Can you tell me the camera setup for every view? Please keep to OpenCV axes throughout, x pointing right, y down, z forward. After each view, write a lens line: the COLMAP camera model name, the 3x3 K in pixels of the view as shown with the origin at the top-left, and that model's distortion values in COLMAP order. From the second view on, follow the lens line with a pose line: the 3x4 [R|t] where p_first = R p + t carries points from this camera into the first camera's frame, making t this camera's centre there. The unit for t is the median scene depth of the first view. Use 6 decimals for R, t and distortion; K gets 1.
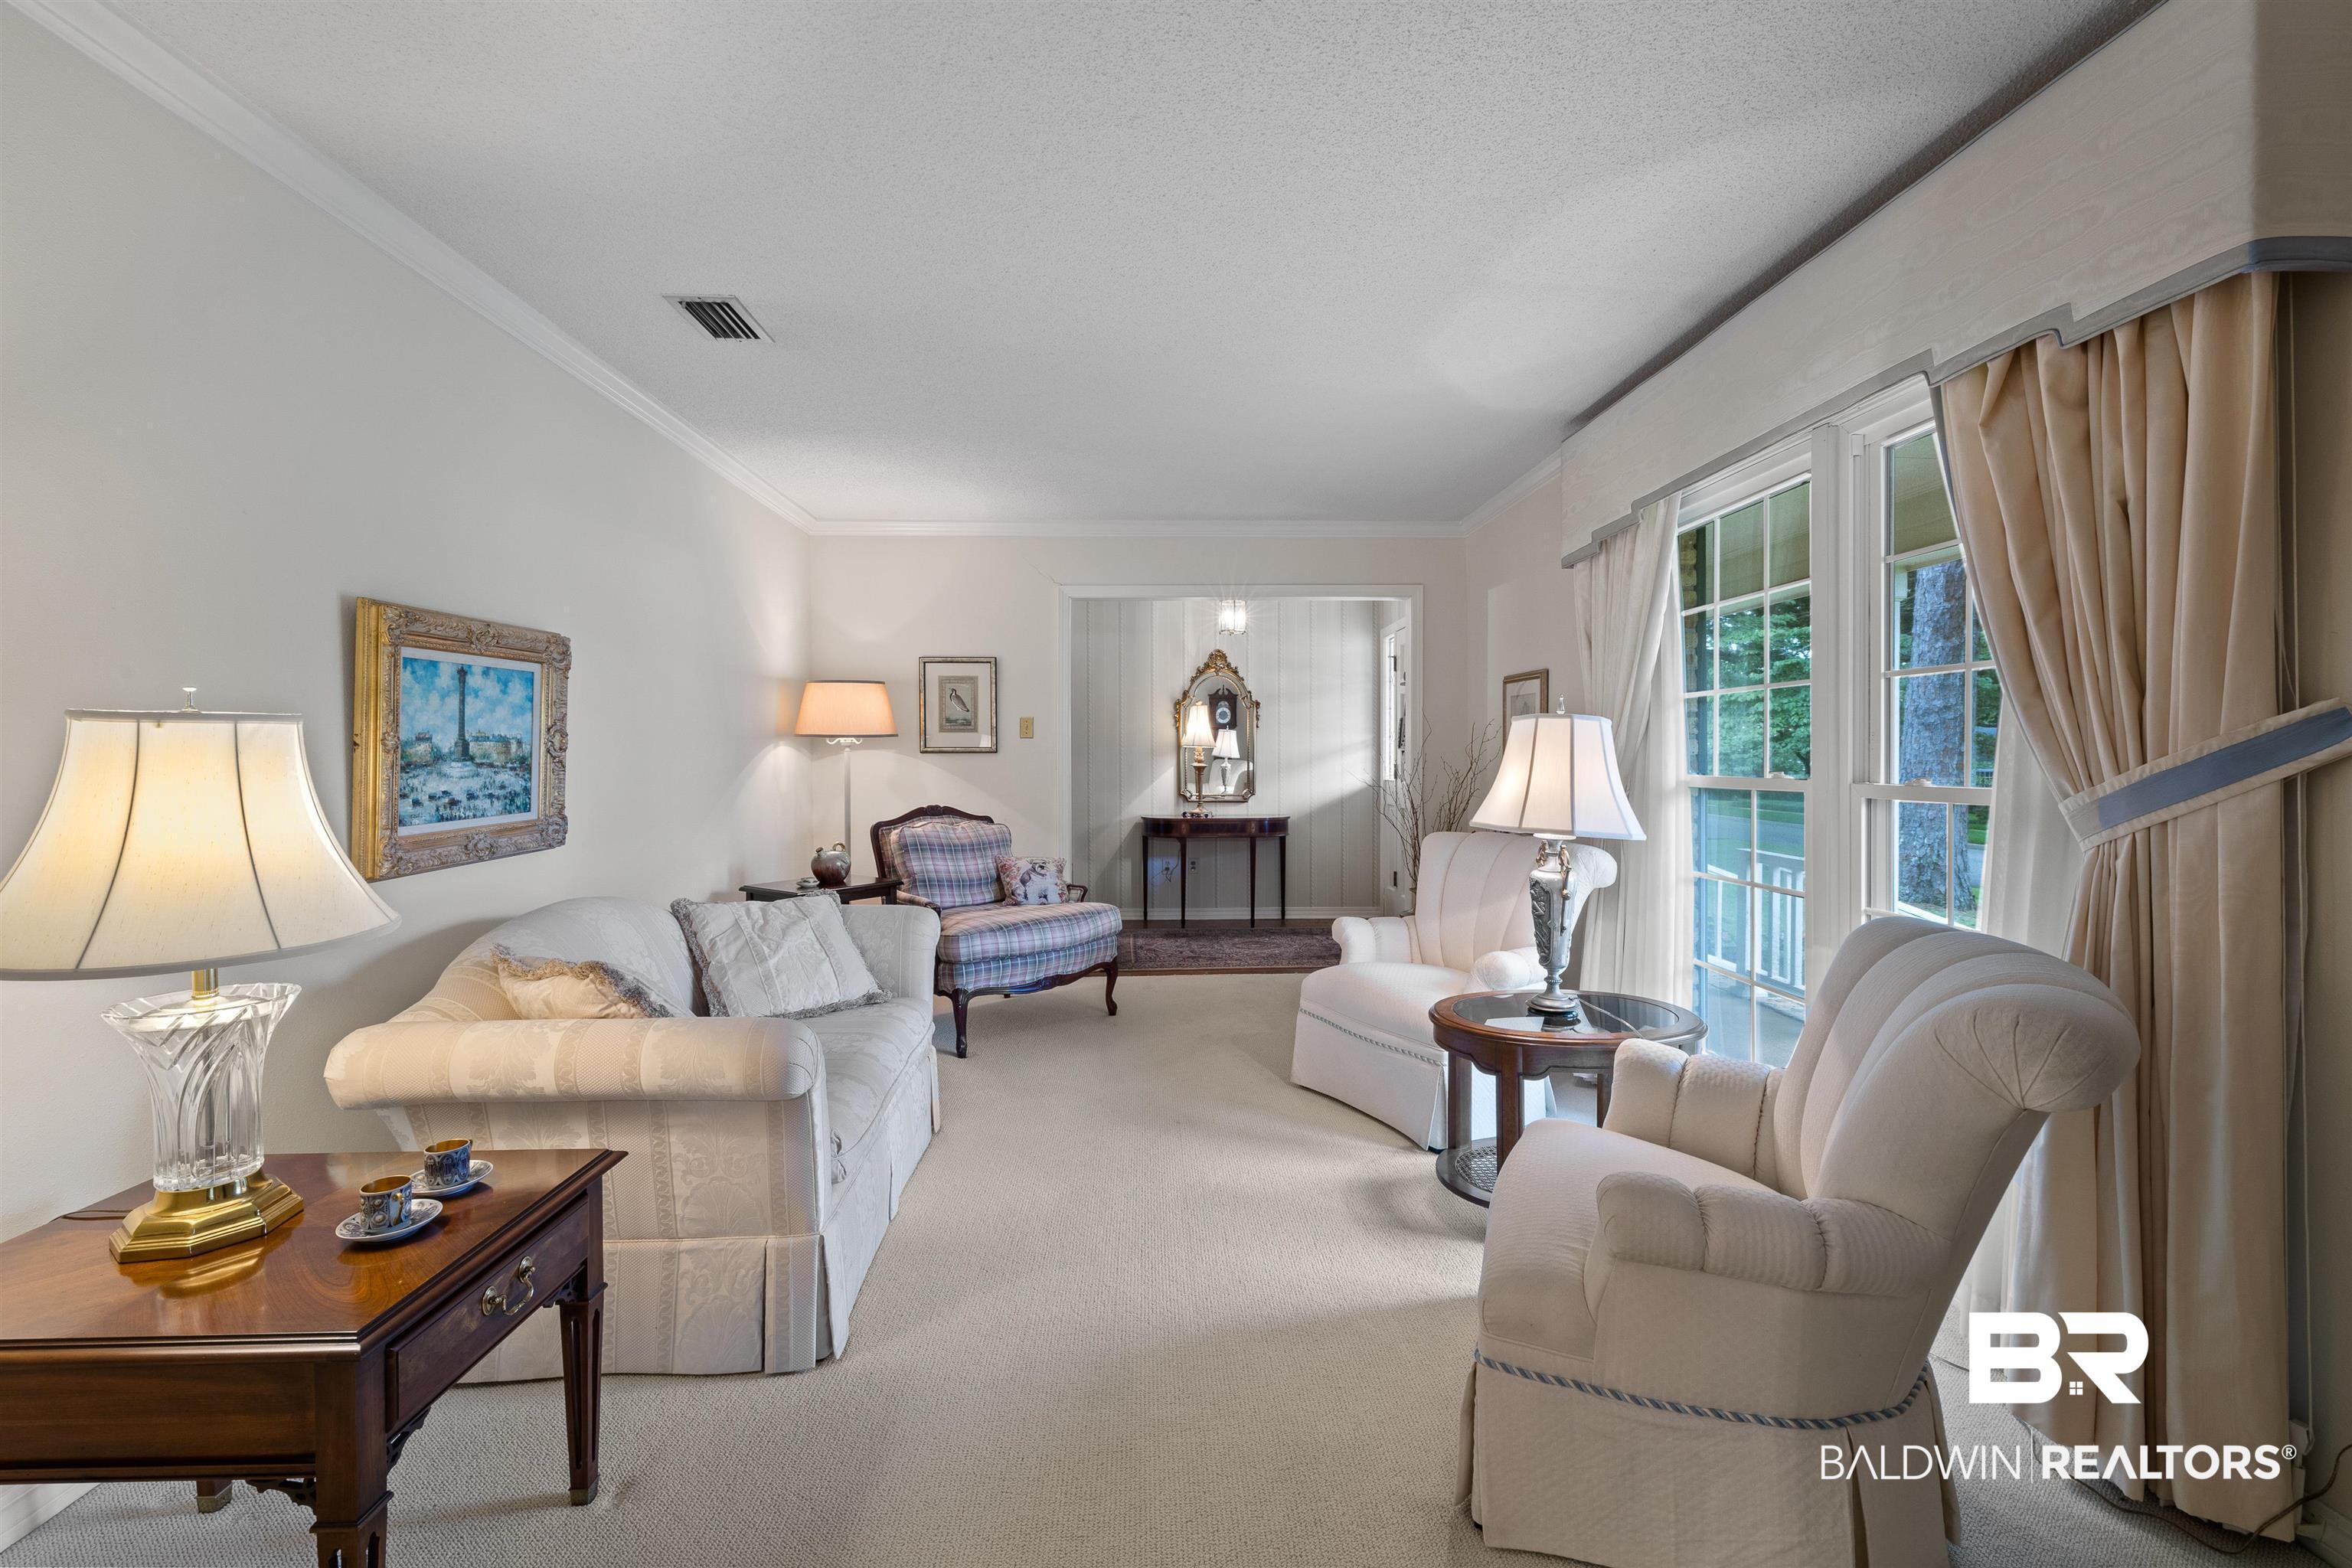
lens RADIAL K [[988.8, 0, 1174.7], [0, 988.8, 772.5], [0, 0, 1]] dist [-0.000021, 0.000264]
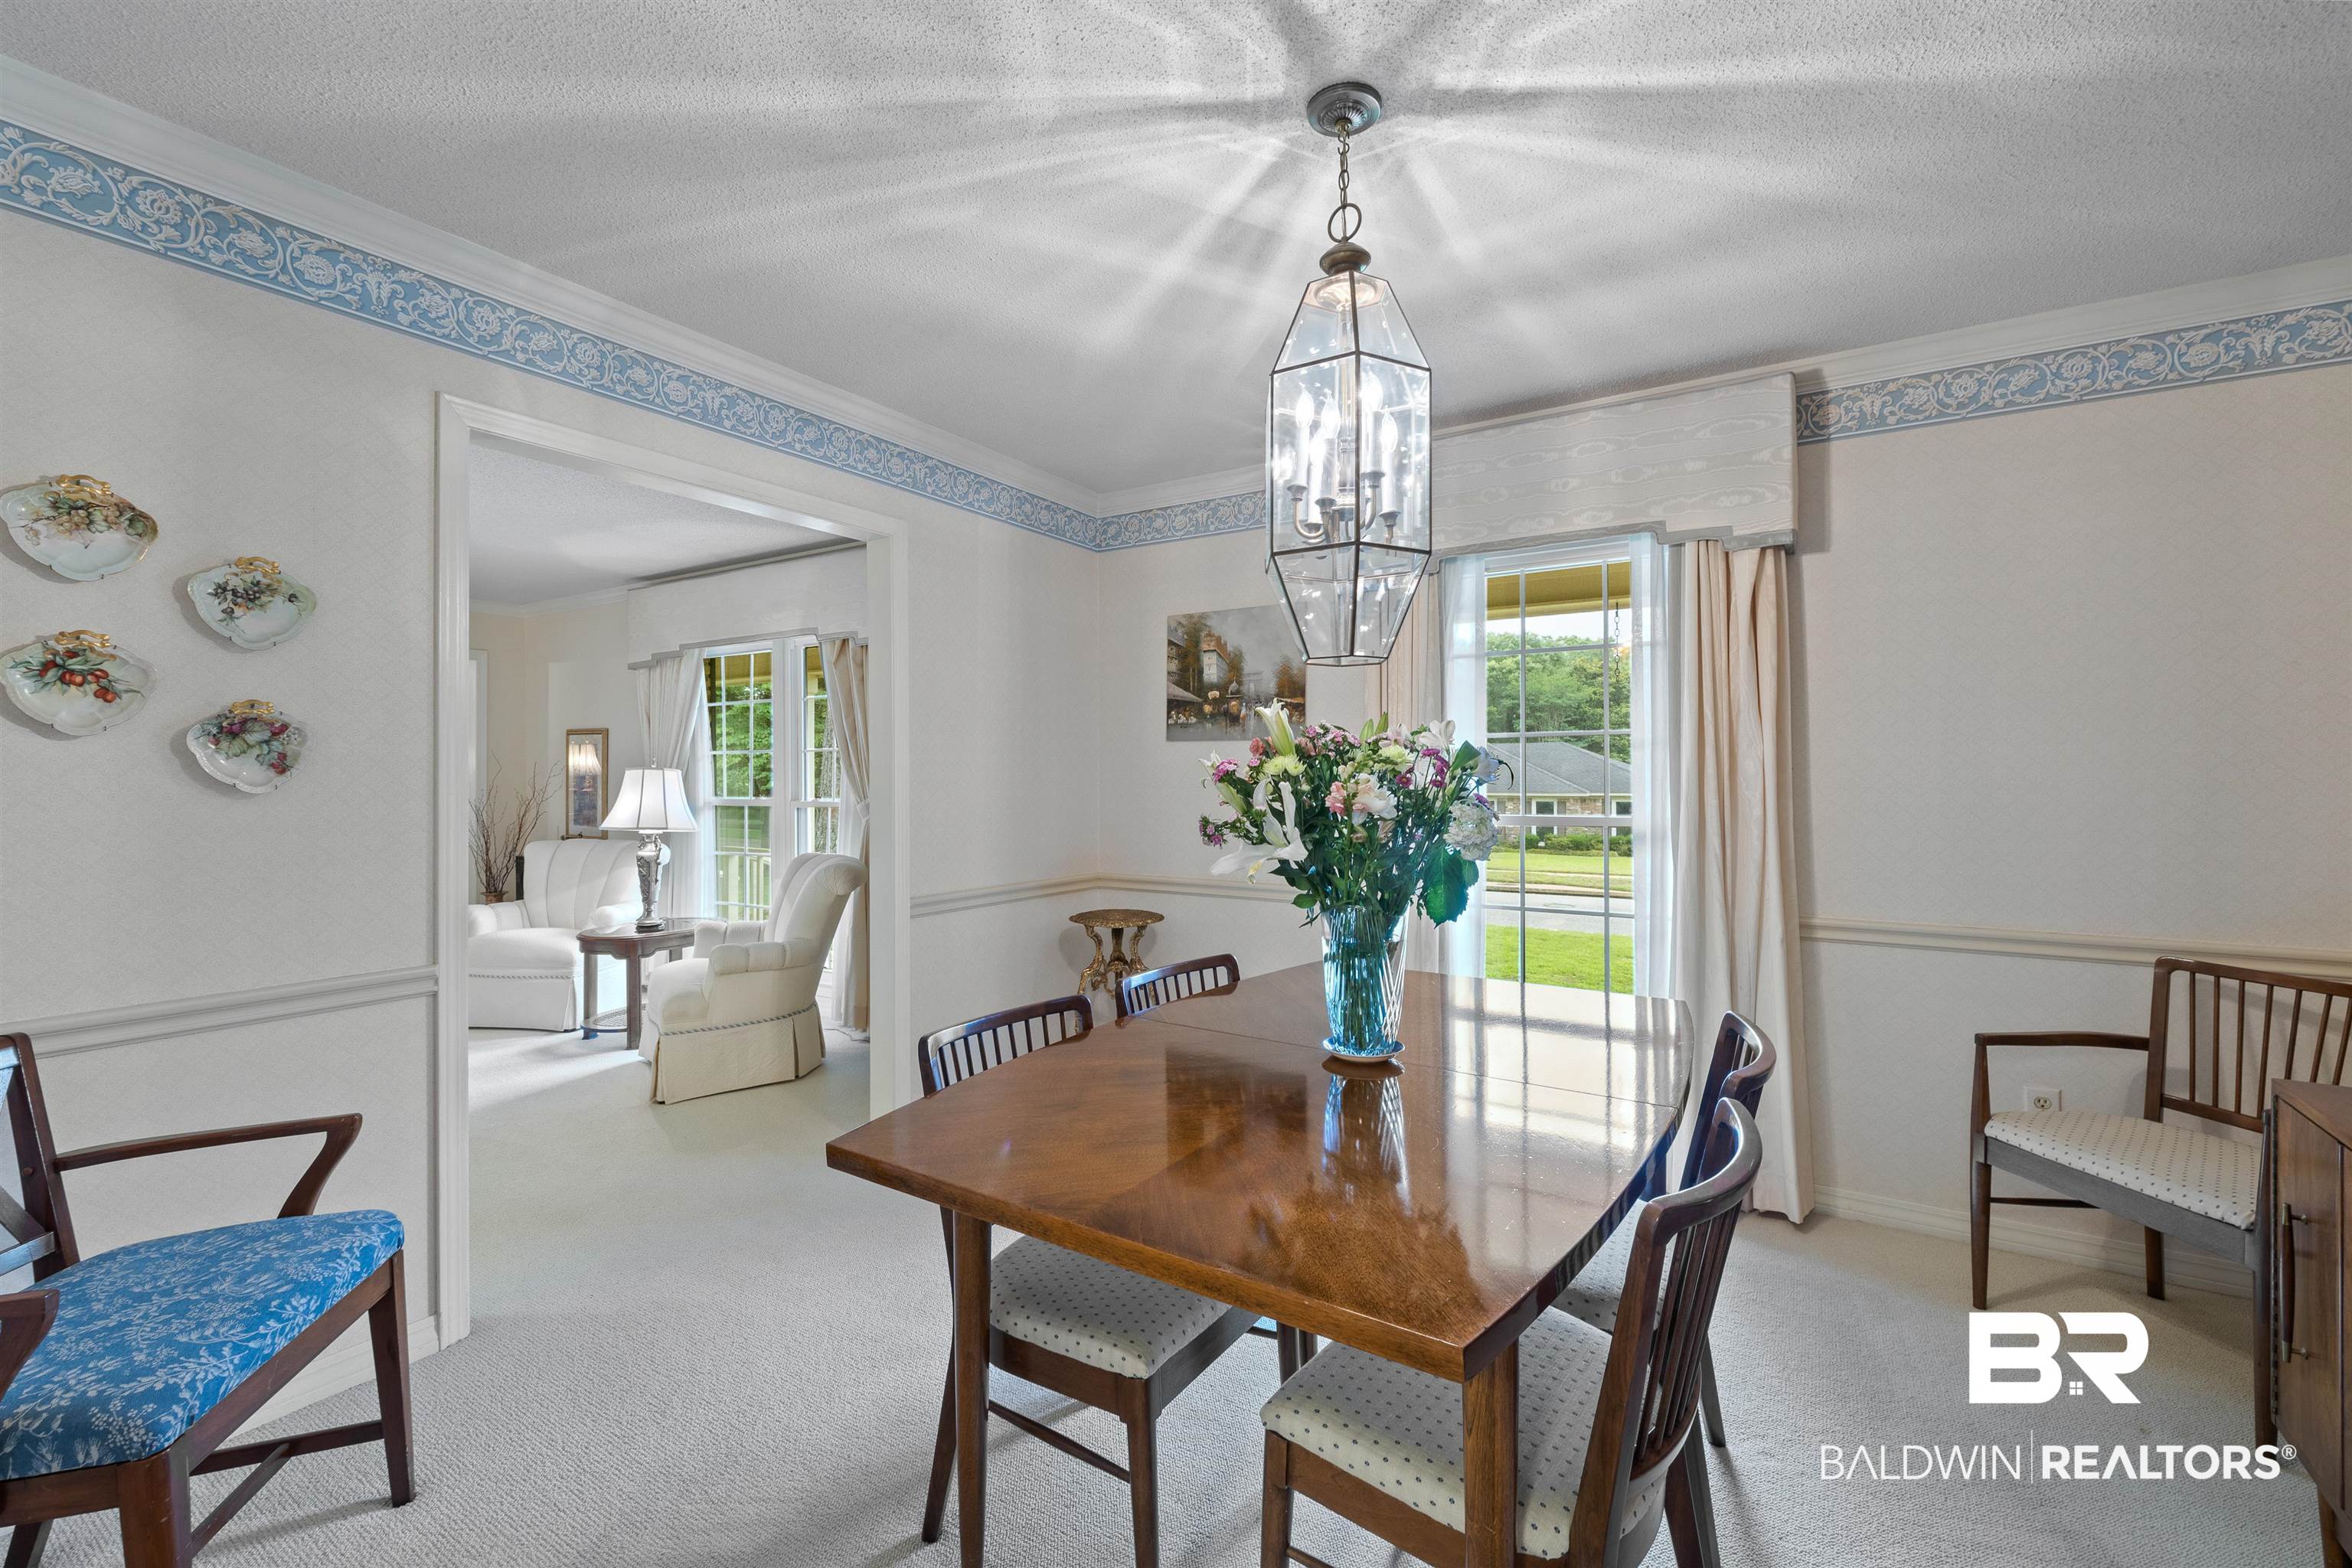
lens RADIAL K [[988.8, 0, 1174.7], [0, 988.8, 772.5], [0, 0, 1]] dist [-0.000021, 0.000264]
pose [[0.562886, 0.004472, 0.826523, -0.548529], [0.013850, 0.999794, -0.014841, -0.006401], [-0.826419, 0.019801, 0.562708, -0.794181]]
